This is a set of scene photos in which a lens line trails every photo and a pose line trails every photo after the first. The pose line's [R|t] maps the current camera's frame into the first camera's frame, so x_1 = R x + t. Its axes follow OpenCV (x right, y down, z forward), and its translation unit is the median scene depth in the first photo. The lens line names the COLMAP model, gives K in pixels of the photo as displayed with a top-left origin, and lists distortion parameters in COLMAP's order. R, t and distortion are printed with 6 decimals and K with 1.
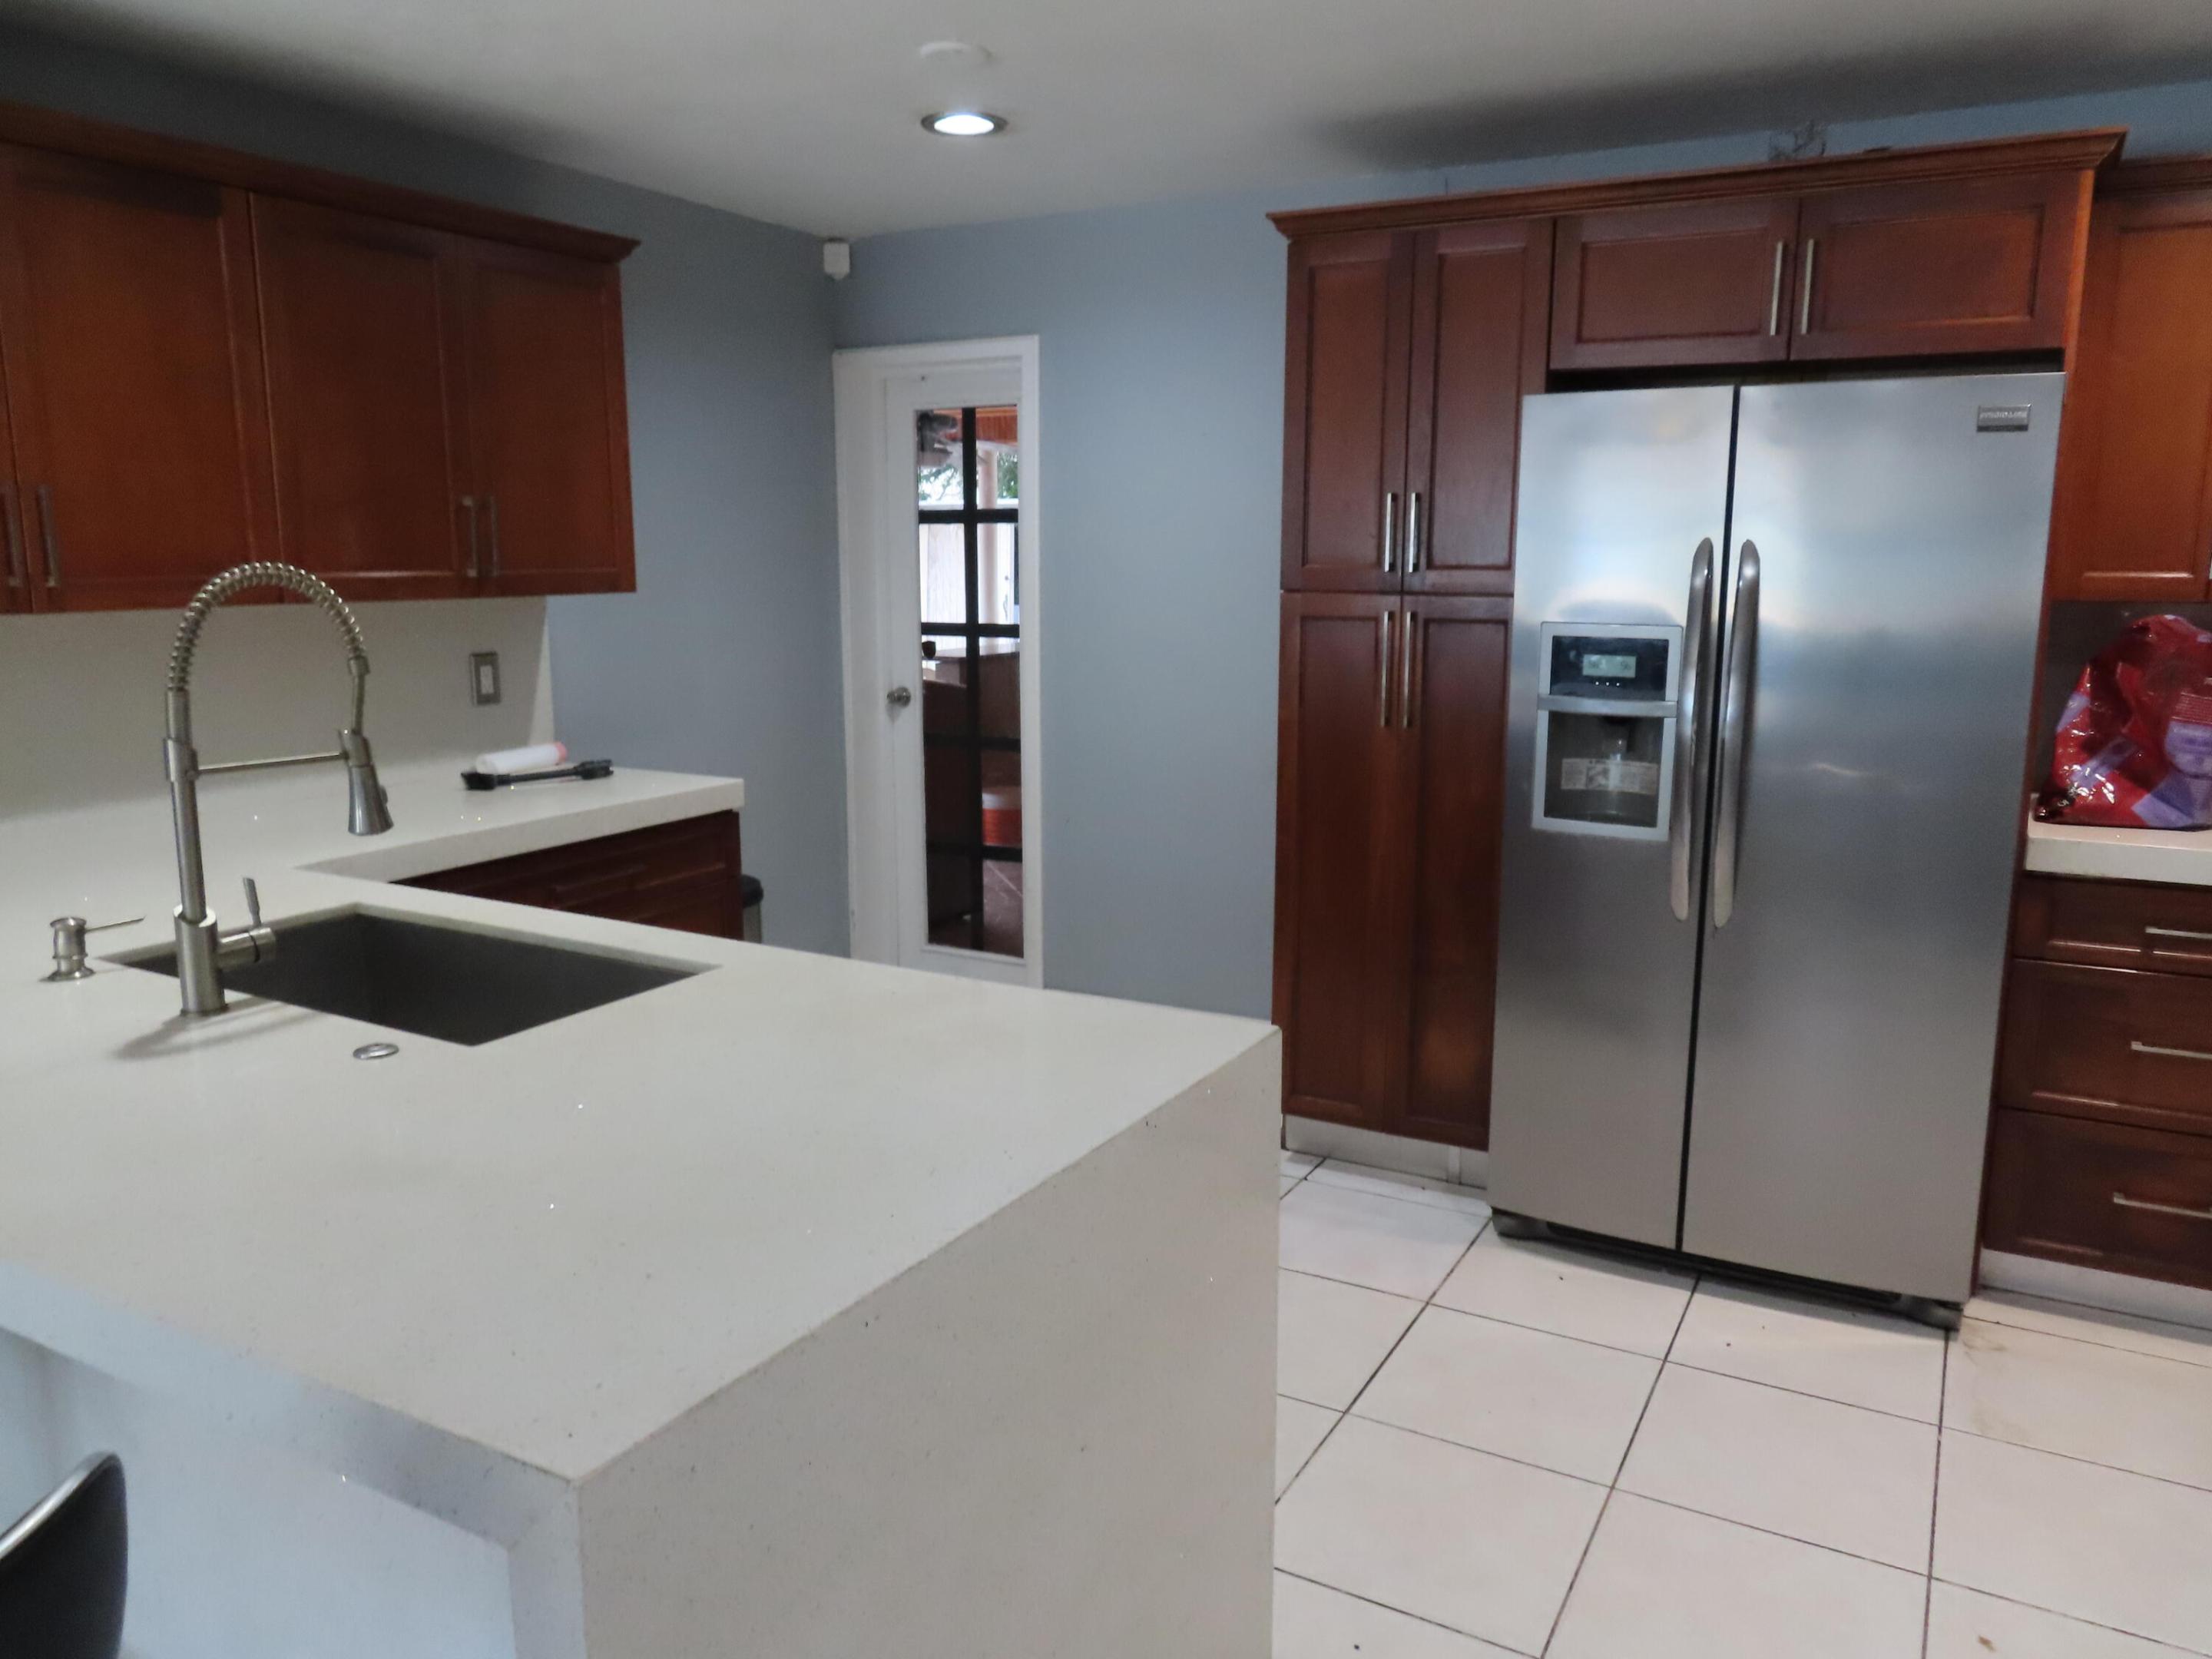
lens RADIAL K [[1582.4, 0, 1109.3], [0, 1582.4, 827.7], [0, 0, 1]] dist [-0.014879, 0.009942]
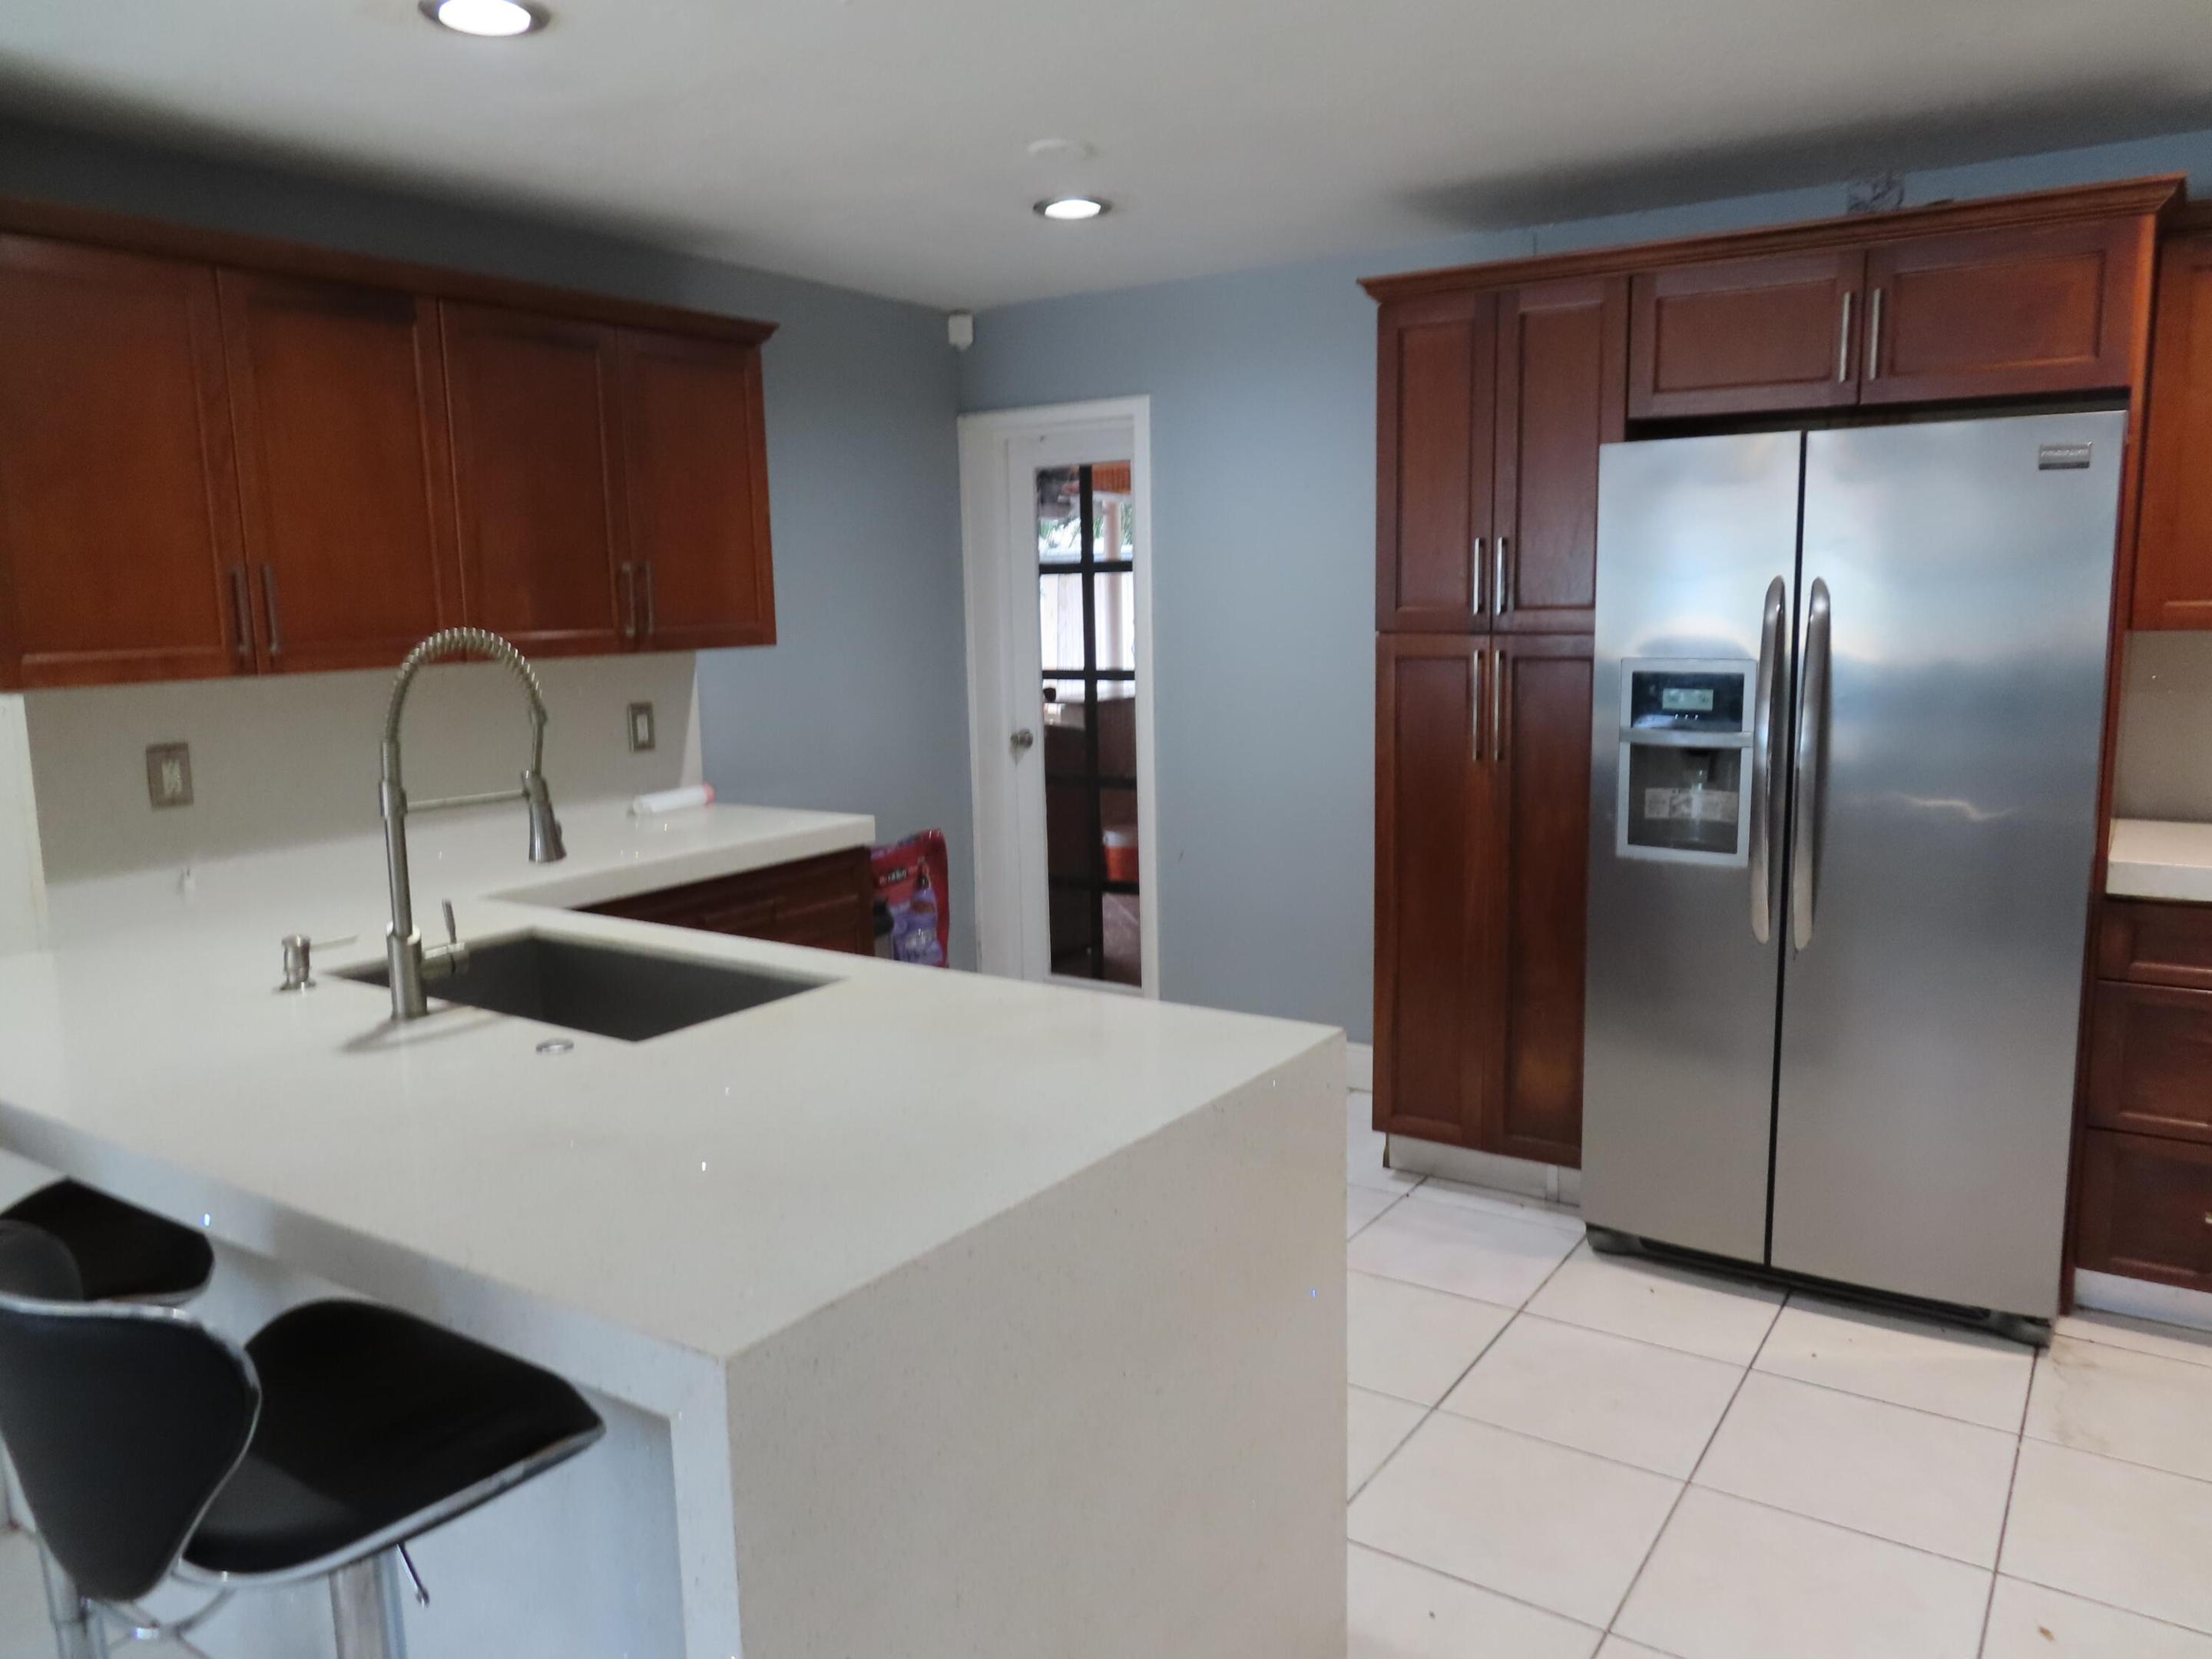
lens RADIAL K [[1582.4, 0, 1106.6], [0, 1582.4, 830.7], [0, 0, 1]] dist [-0.014879, 0.009942]
pose [[0.996222, -0.008041, -0.086467, 0.023251], [0.005934, 0.999680, -0.024602, 0.007397], [0.086638, 0.023996, 0.995951, -0.071049]]
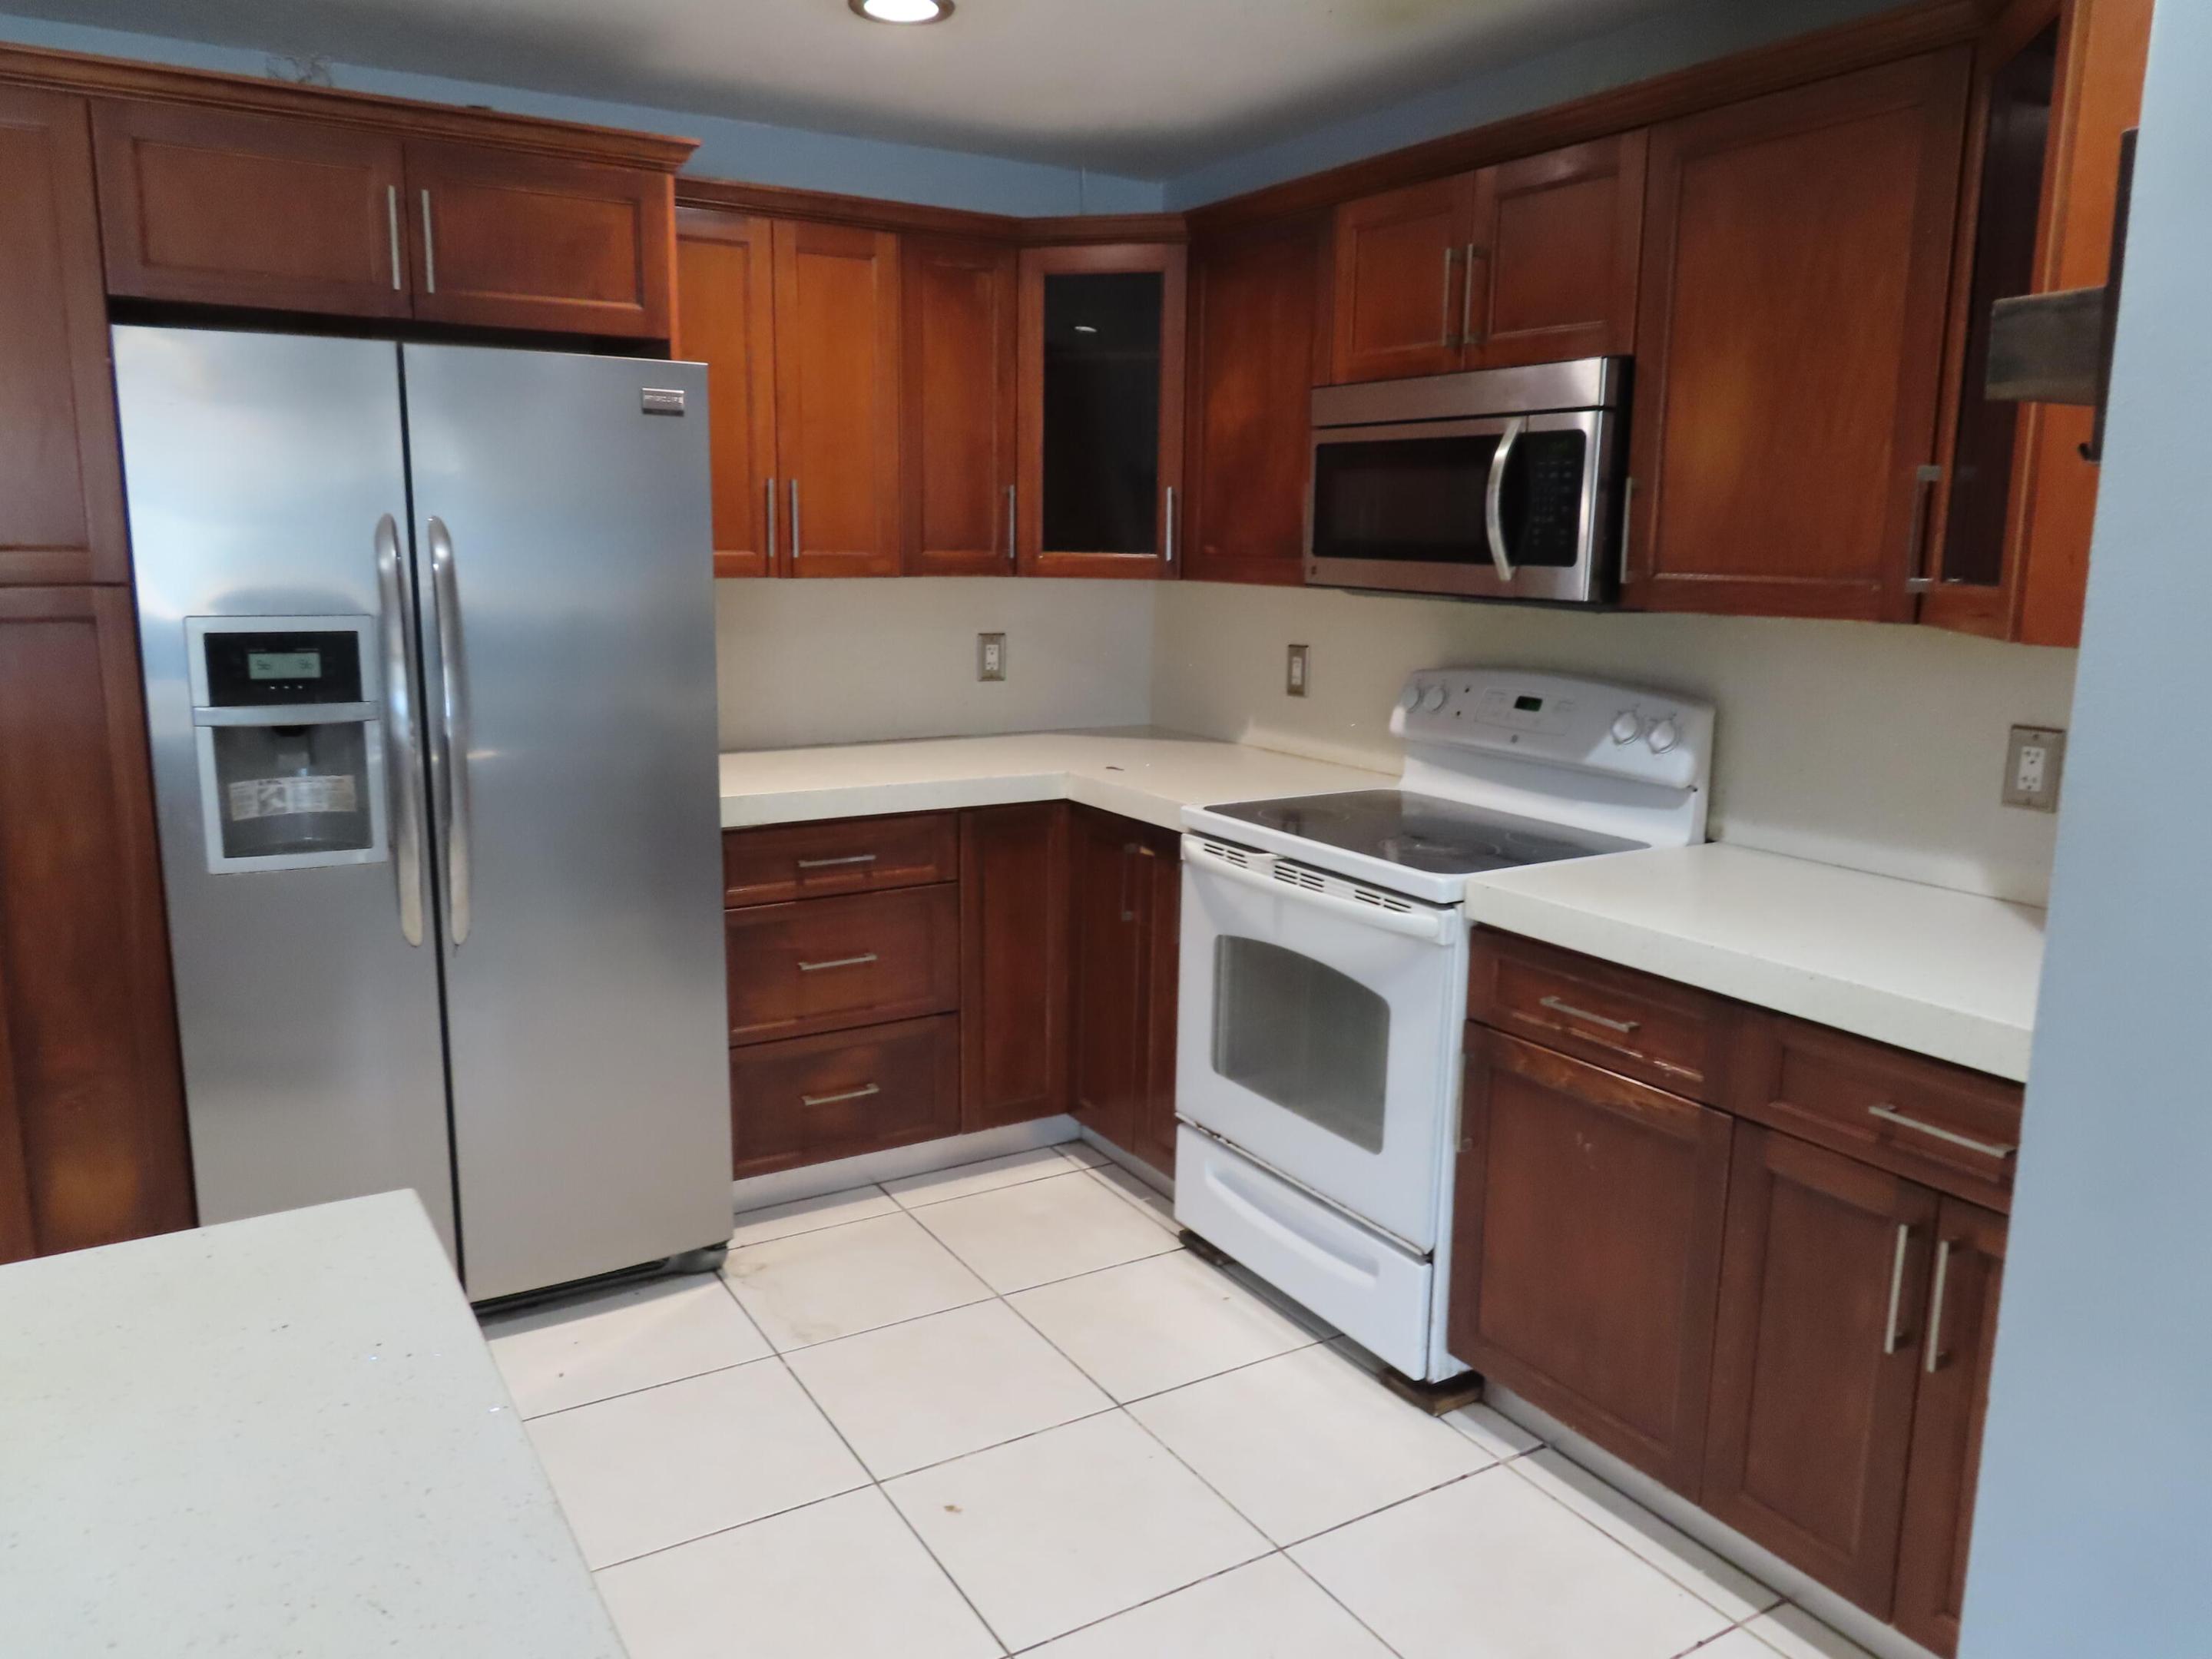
lens RADIAL K [[1582.4, 0, 1090.6], [0, 1582.4, 834.3], [0, 0, 1]] dist [-0.014879, 0.009942]
pose [[0.498537, -0.155691, 0.852773, -0.195466], [0.142258, 0.985096, 0.096684, -0.034877], [-0.855116, 0.073113, 0.513255, 0.213923]]
